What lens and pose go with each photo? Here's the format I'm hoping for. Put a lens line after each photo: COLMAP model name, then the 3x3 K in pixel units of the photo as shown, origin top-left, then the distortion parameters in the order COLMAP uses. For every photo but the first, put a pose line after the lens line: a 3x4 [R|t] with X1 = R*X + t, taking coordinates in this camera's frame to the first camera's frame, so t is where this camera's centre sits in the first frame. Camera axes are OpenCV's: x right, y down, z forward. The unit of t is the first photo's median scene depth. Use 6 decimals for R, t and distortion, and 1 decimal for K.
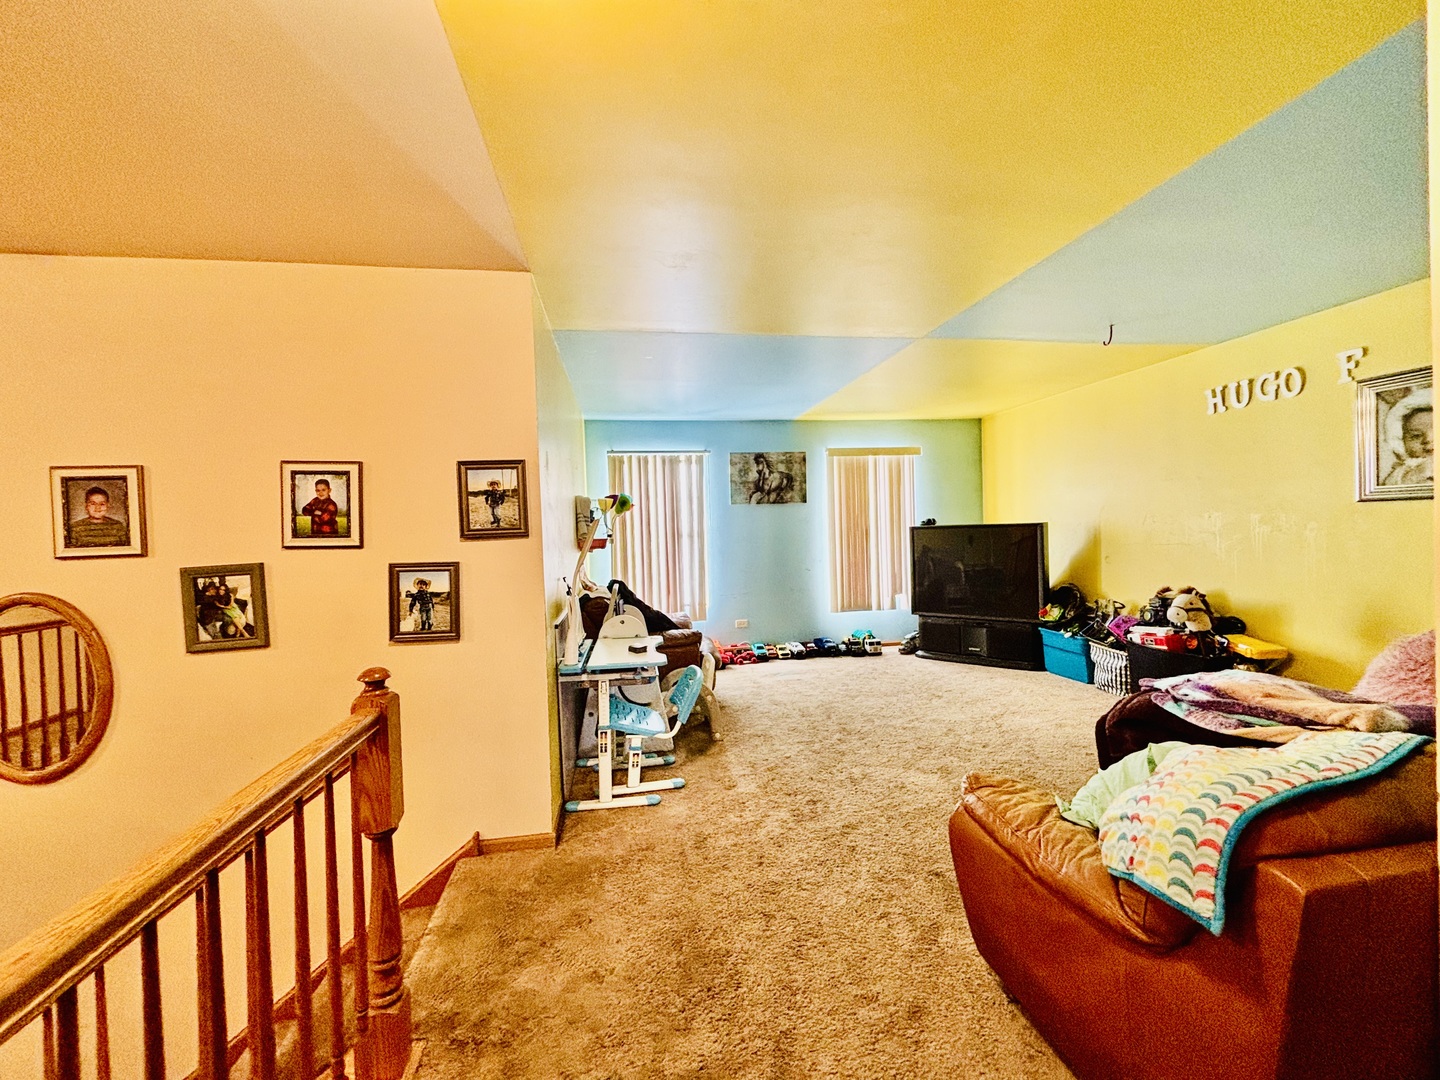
lens RADIAL K [[581.2, 0, 723.6], [0, 581.2, 540.0], [0, 0, 1]] dist [-0.003424, -0.000289]
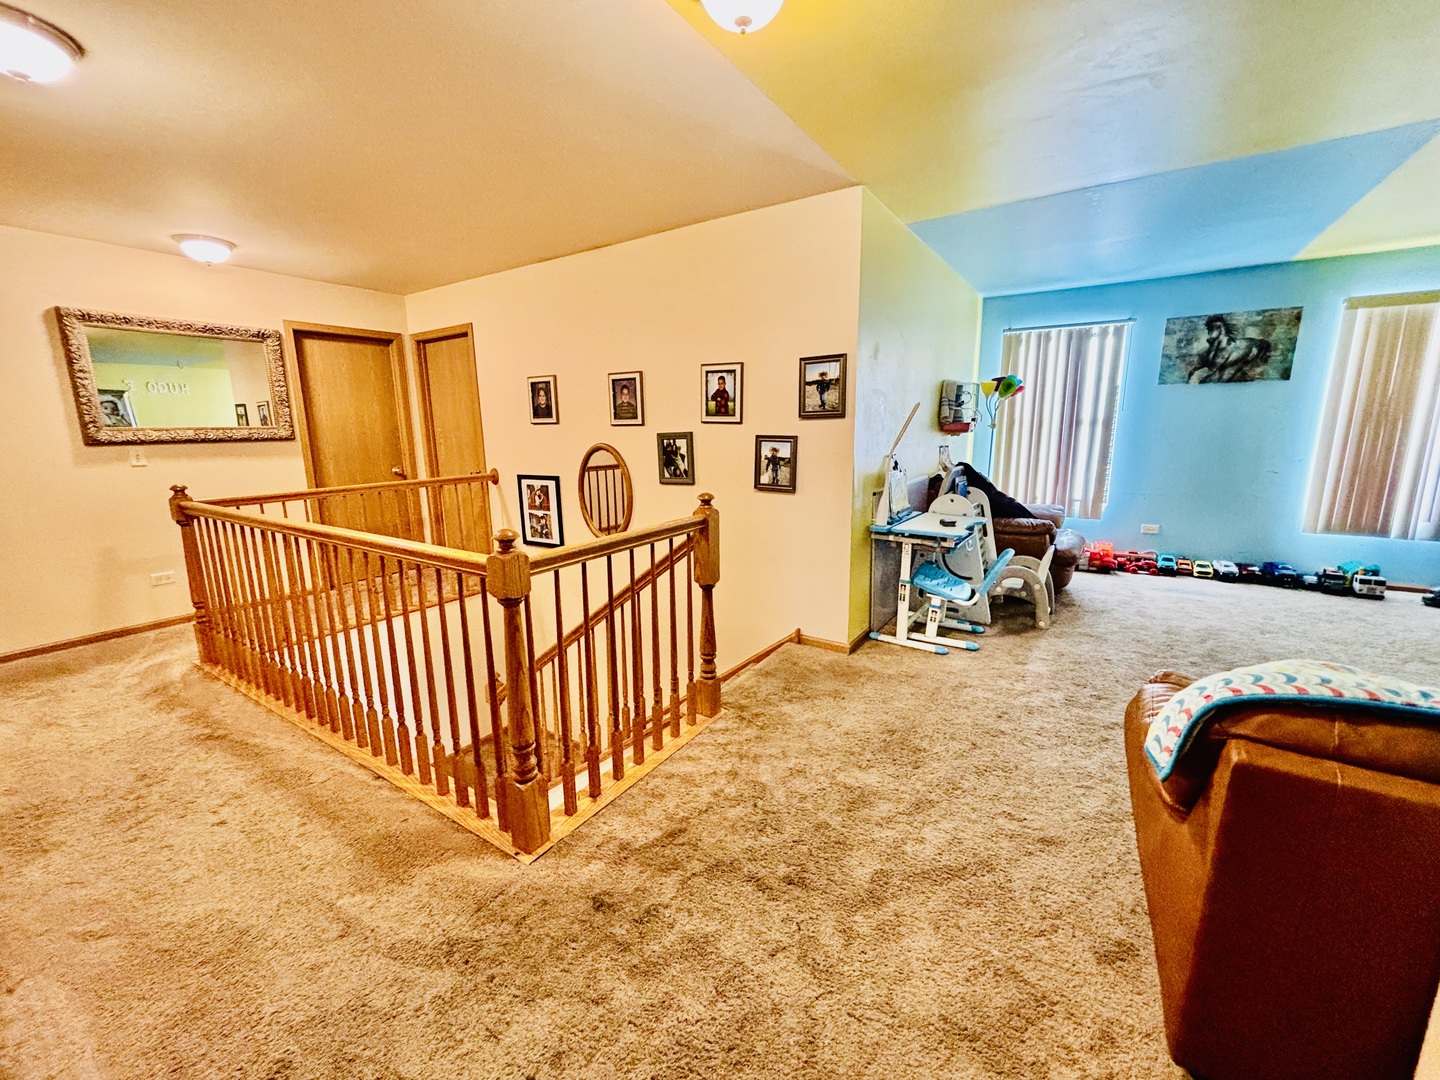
lens RADIAL K [[571.2, 0, 716.3], [0, 571.2, 553.2], [0, 0, 1]] dist [0.001448, 0.000028]
pose [[0.728796, 0.171509, -0.662903, 0.296920], [-0.023358, 0.973786, 0.226261, 0.006537], [0.684332, -0.149414, 0.713698, -0.109116]]
